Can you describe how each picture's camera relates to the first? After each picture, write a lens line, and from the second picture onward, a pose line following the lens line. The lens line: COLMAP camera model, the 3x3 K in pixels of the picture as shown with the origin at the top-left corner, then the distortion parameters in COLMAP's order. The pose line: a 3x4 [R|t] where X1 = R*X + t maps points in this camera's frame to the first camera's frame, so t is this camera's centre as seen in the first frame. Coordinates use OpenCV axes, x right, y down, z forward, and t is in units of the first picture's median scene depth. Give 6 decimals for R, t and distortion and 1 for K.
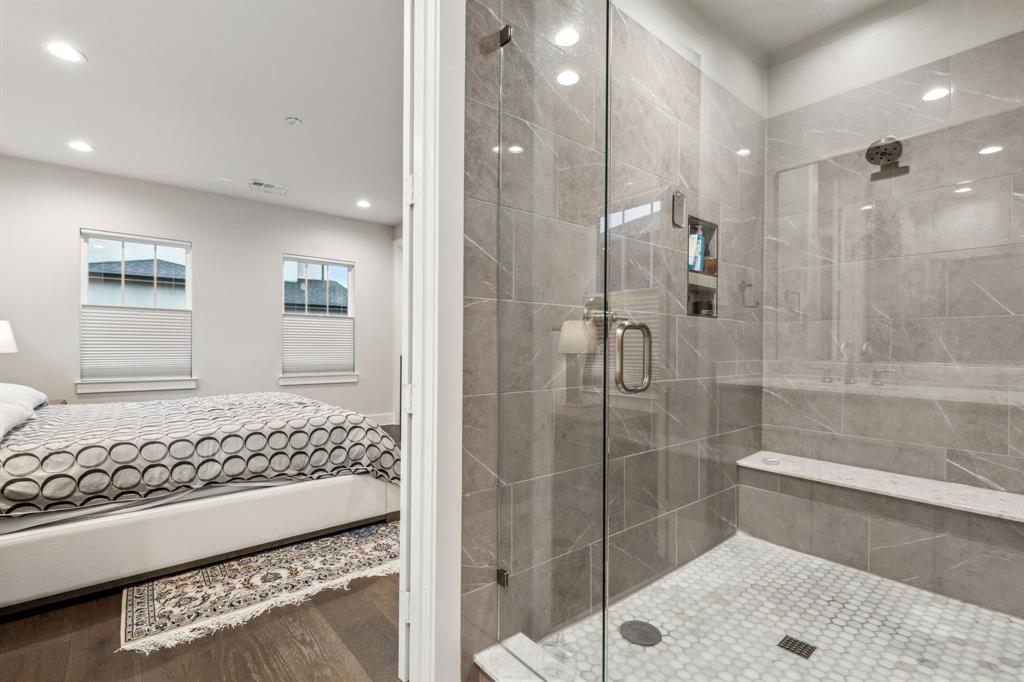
lens RADIAL K [[472.3, 0, 512.0], [0, 472.3, 341.0], [0, 0, 1]] dist [0.004037, -0.000627]
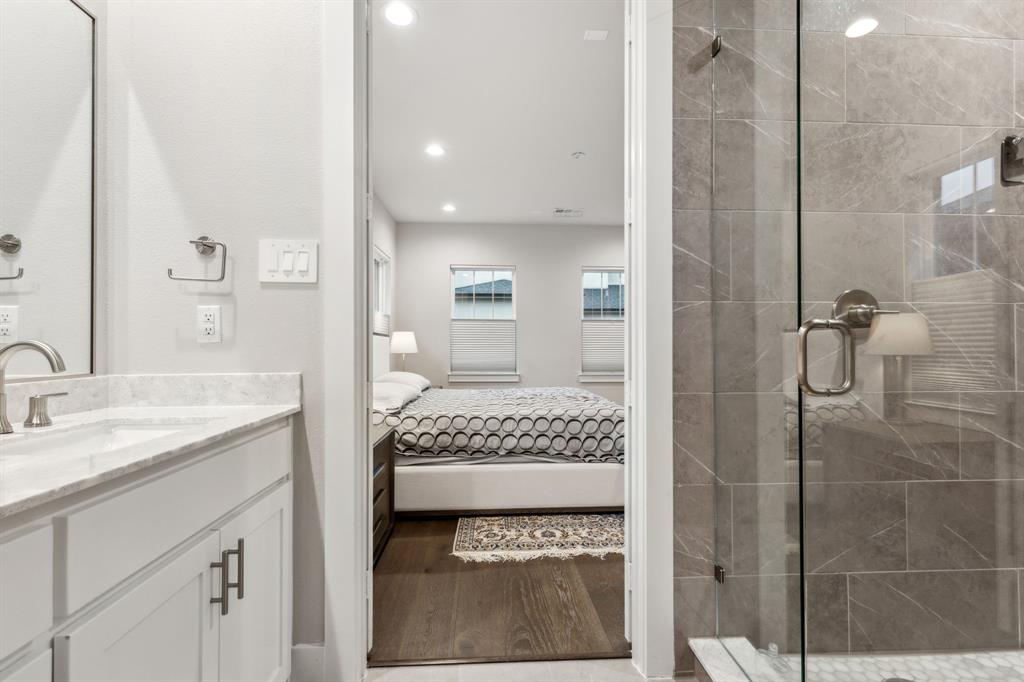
lens RADIAL K [[488.0, 0, 517.5], [0, 488.0, 331.6], [0, 0, 1]] dist [-0.000082, -0.000474]
pose [[0.803017, -0.023914, -0.595476, 0.224045], [0.010948, 0.999618, -0.025380, -0.000136], [0.595856, 0.013861, 0.802972, -0.092840]]
